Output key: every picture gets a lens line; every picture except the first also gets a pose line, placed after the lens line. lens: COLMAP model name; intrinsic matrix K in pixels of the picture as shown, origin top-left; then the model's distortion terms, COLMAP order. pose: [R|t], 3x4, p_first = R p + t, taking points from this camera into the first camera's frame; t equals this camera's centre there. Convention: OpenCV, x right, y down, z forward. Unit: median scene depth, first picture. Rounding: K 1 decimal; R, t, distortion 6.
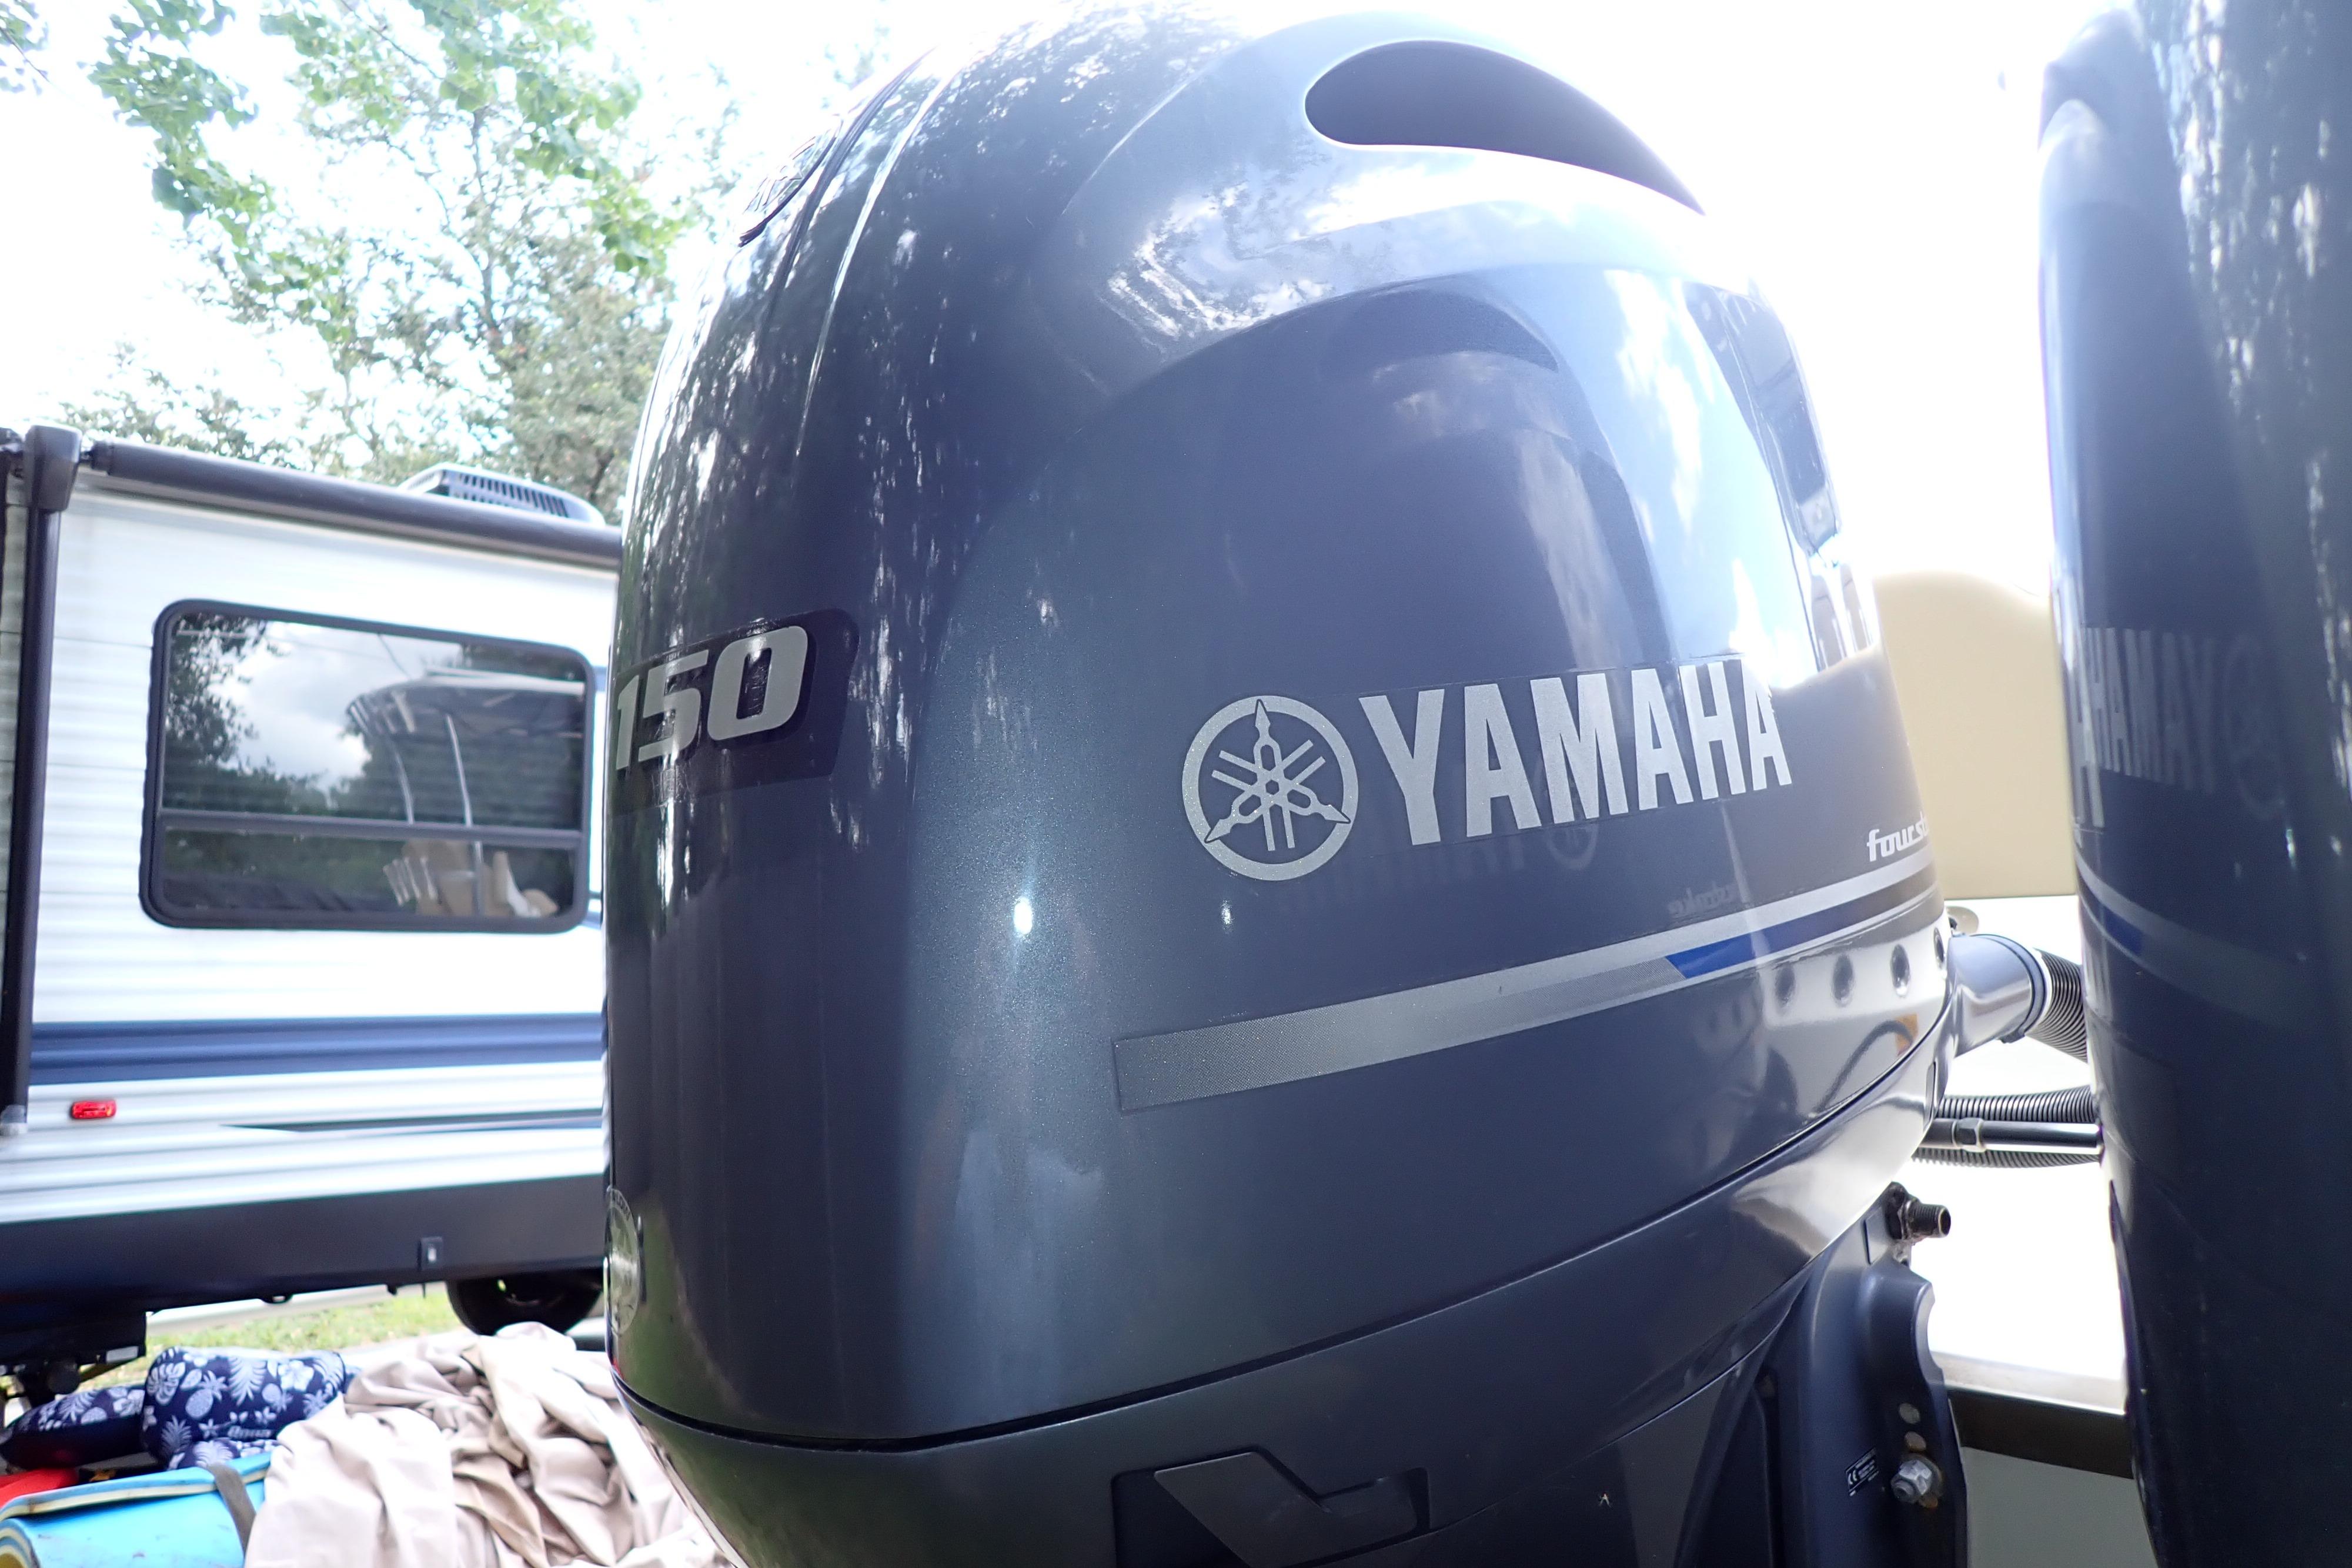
lens RADIAL K [[1742.8, 0, 1176.0], [0, 1742.8, 784.0], [0, 0, 1]] dist [0.029983, -0.000206]
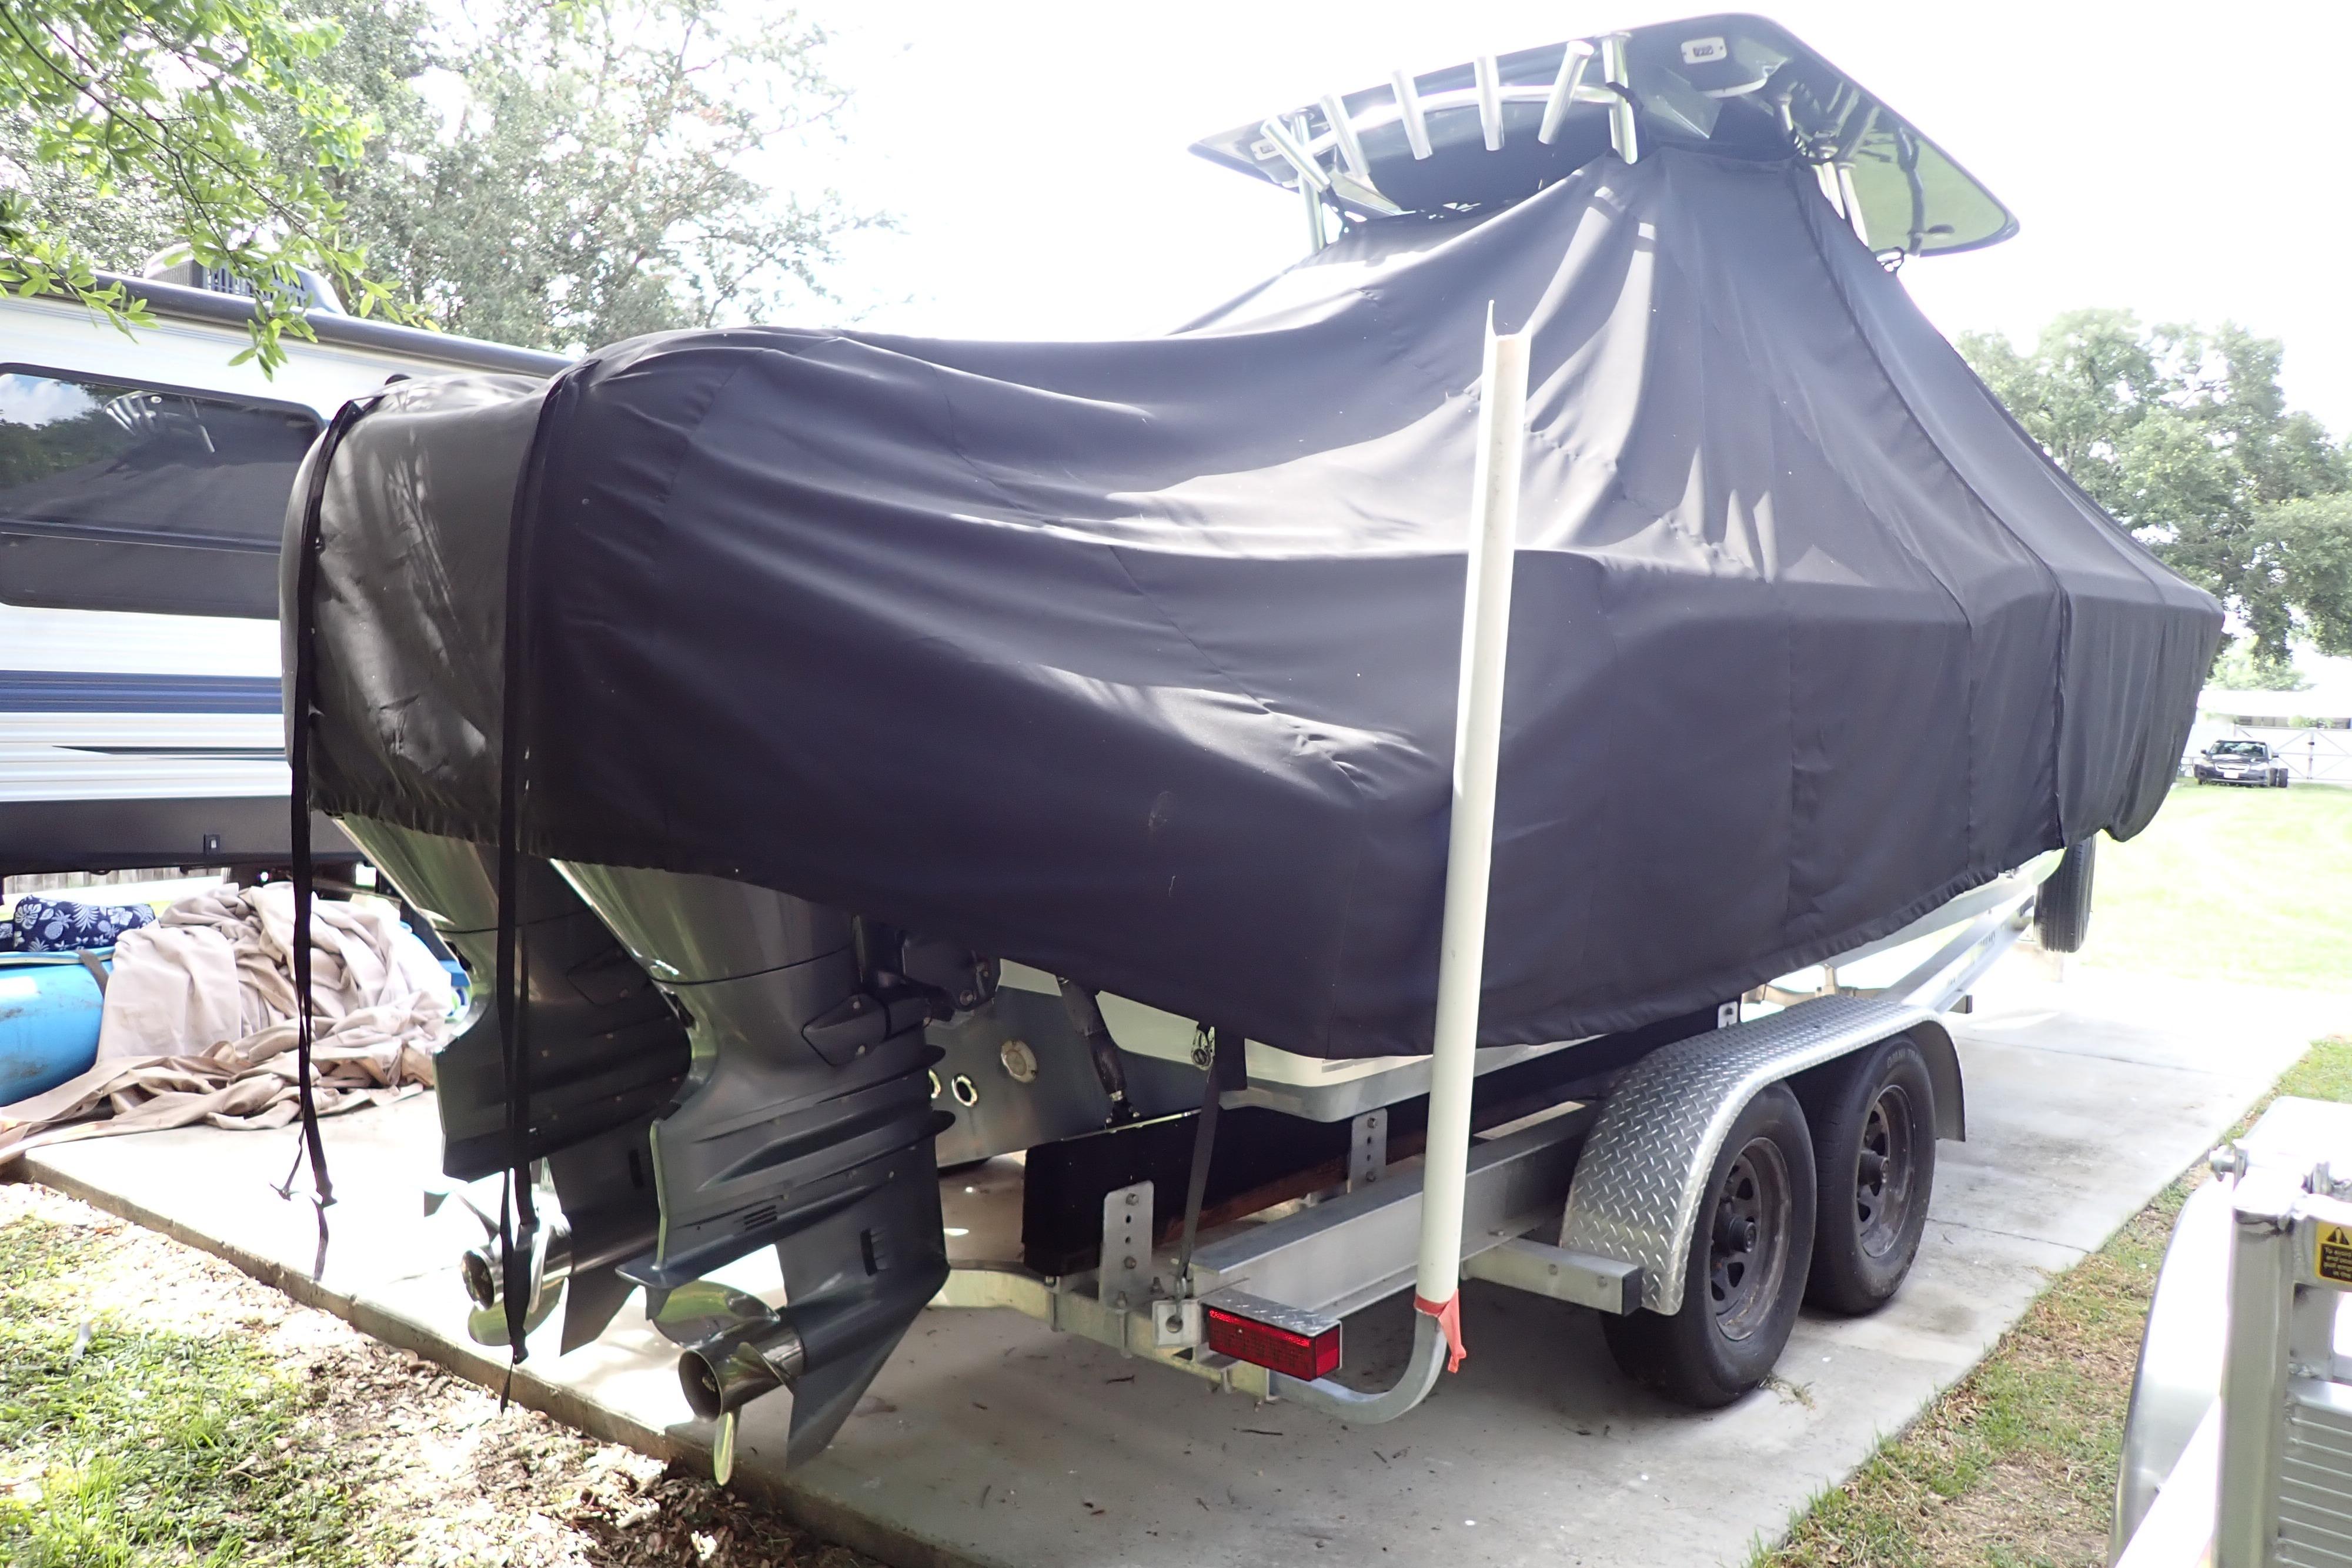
lens RADIAL K [[1755.5, 0, 1180.5], [0, 1755.5, 794.7], [0, 0, 1]] dist [0.011863, -0.004434]
pose [[0.992828, 0.034719, 0.114401, 0.237428], [-0.053931, 0.984072, 0.169390, -0.068565], [-0.106697, -0.174345, 0.978887, -0.593500]]
